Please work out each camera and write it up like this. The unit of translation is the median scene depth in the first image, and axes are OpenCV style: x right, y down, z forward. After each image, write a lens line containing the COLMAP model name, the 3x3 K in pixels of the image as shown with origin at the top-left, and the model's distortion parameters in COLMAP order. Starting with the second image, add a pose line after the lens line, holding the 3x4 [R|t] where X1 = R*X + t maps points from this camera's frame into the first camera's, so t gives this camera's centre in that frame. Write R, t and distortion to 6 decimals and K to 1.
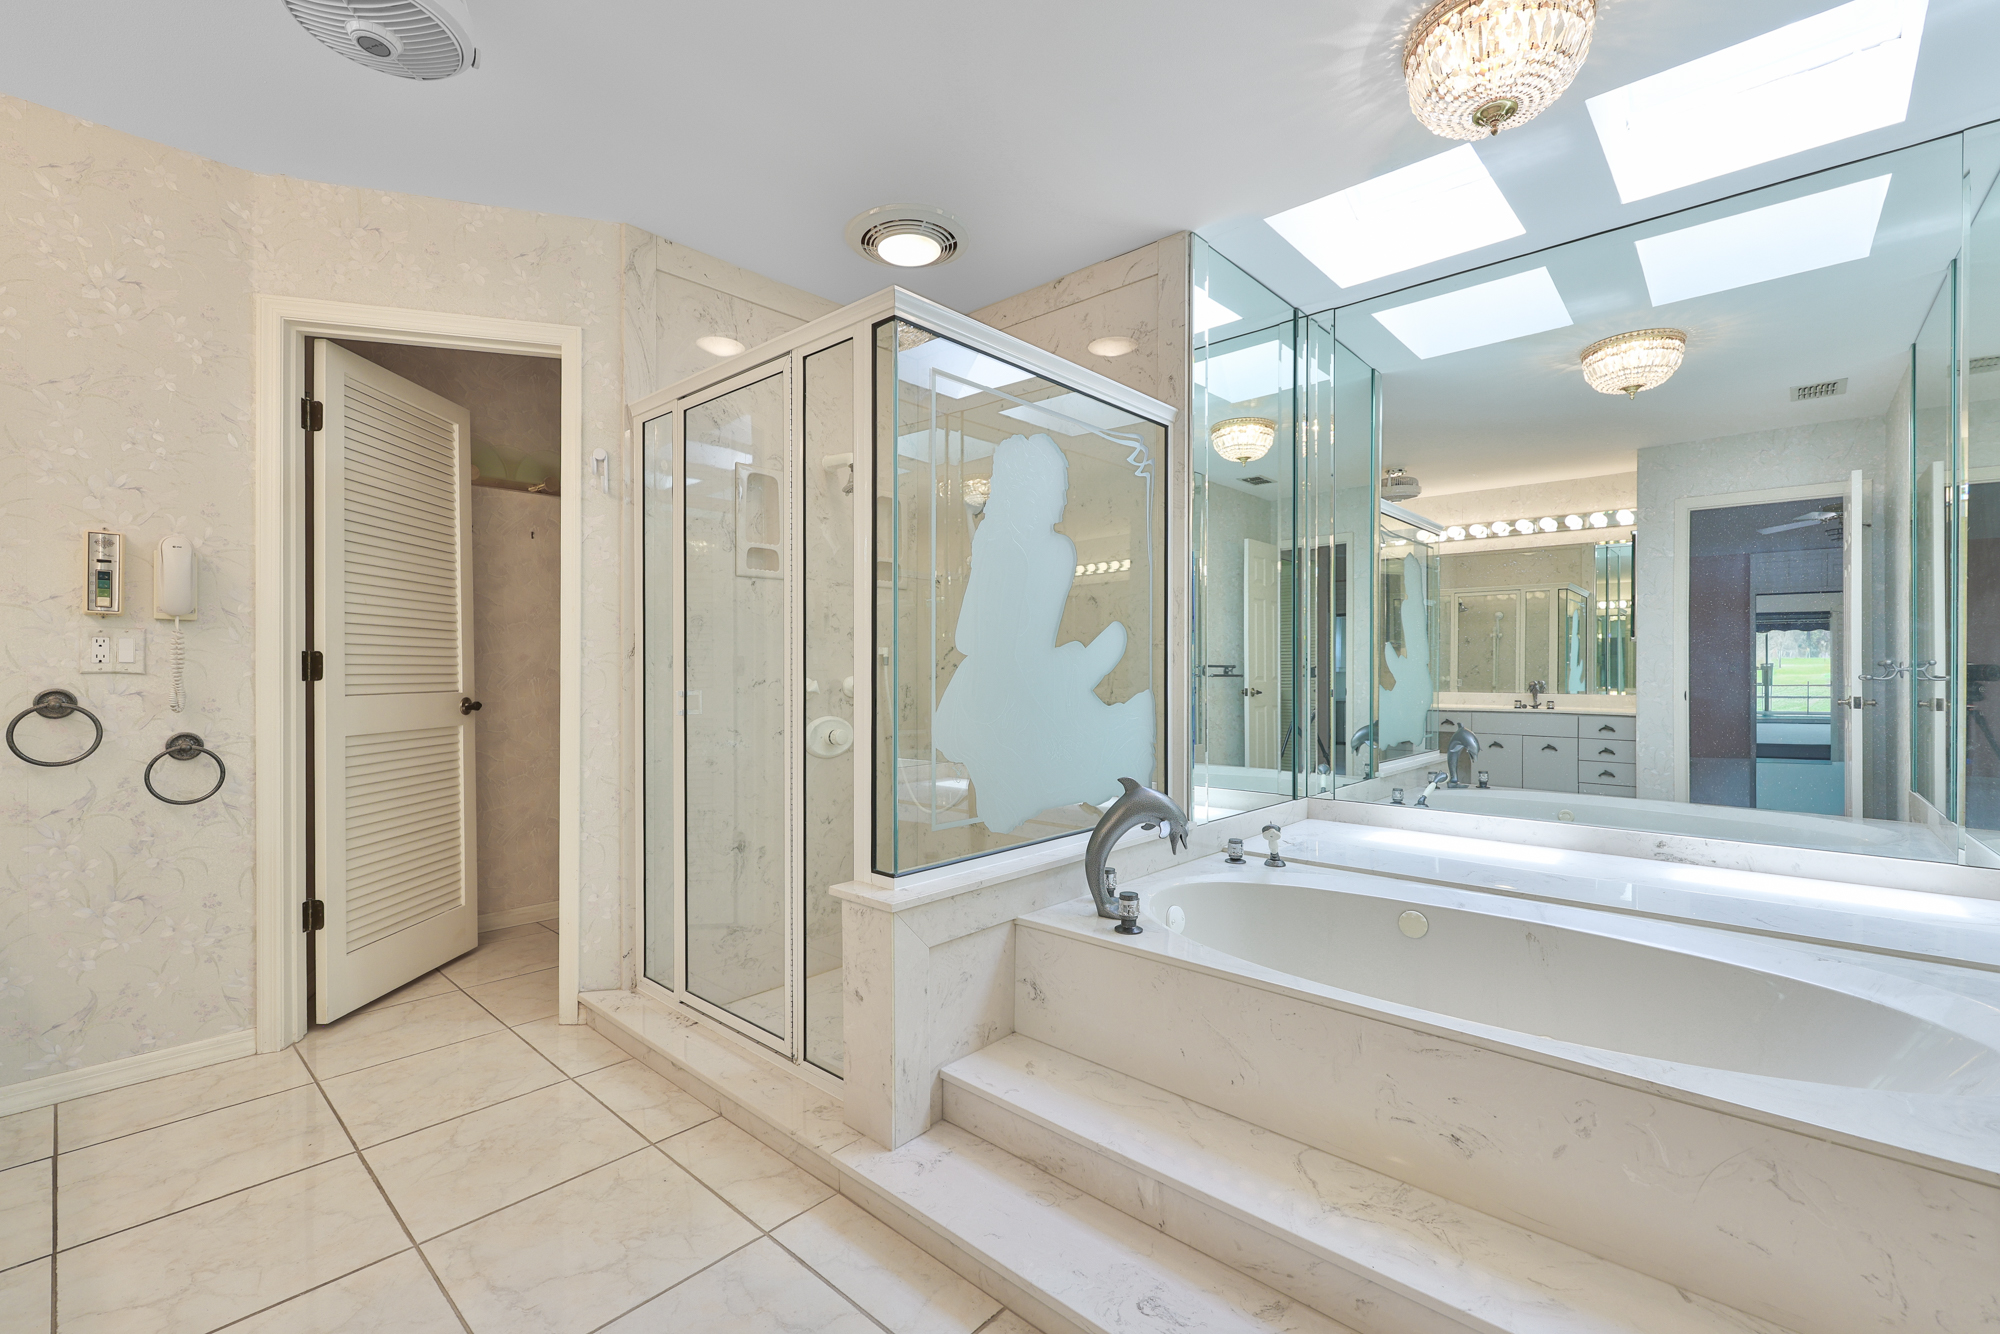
lens RADIAL K [[873.5, 0, 996.5], [0, 873.5, 666.7], [0, 0, 1]] dist [-0.004210, 0.000990]
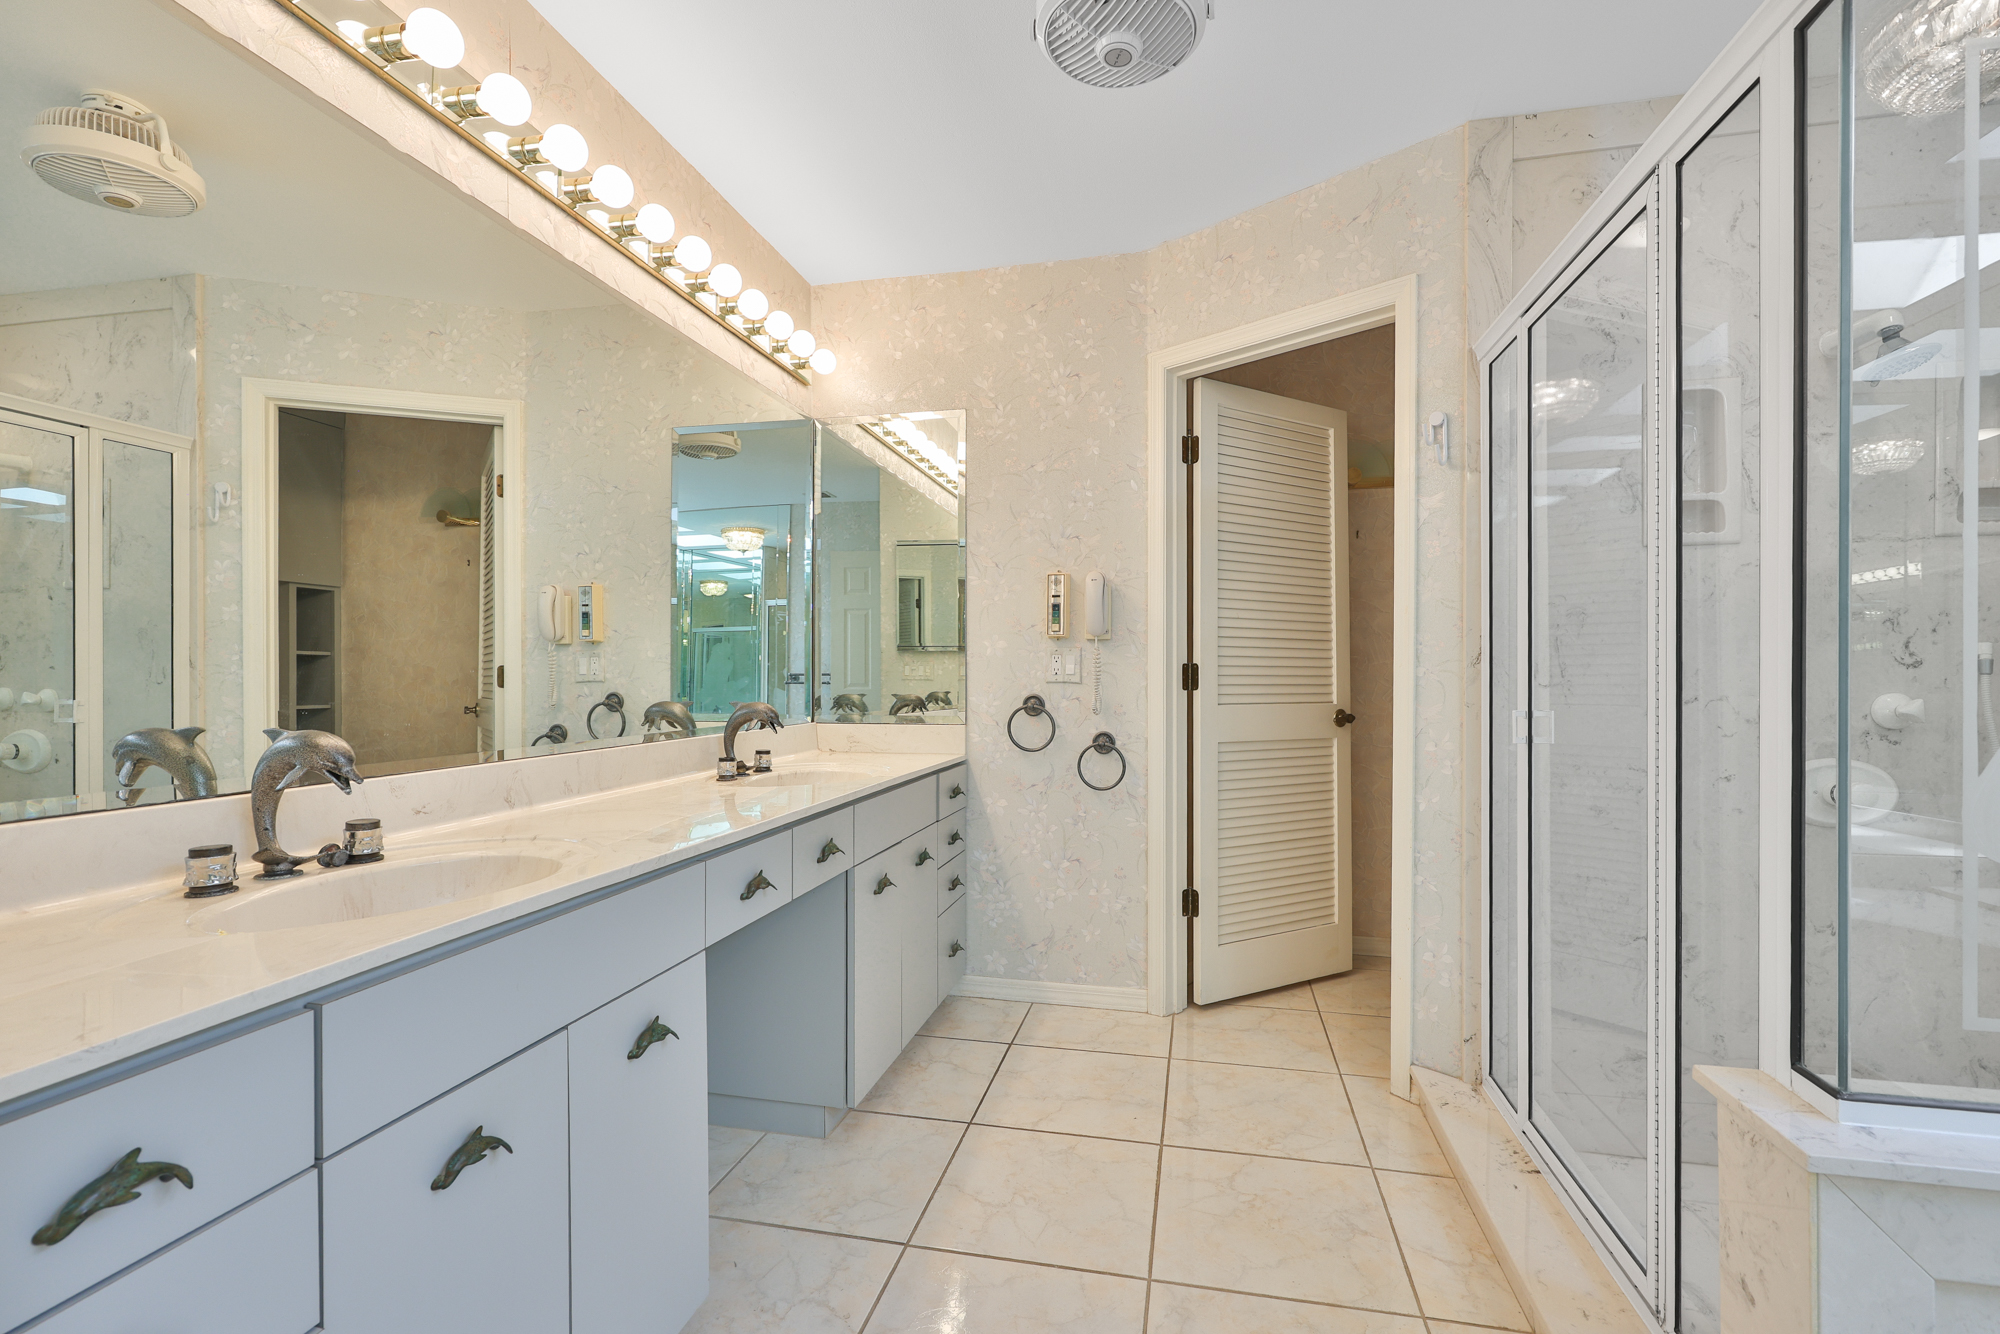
lens RADIAL K [[873.5, 0, 1007.6], [0, 873.5, 678.8], [0, 0, 1]] dist [-0.004210, 0.000990]
pose [[0.501666, 0.000982, -0.865061, 0.055414], [0.000847, 0.999998, 0.001626, -0.000480], [0.865061, -0.001548, 0.501664, 0.246011]]
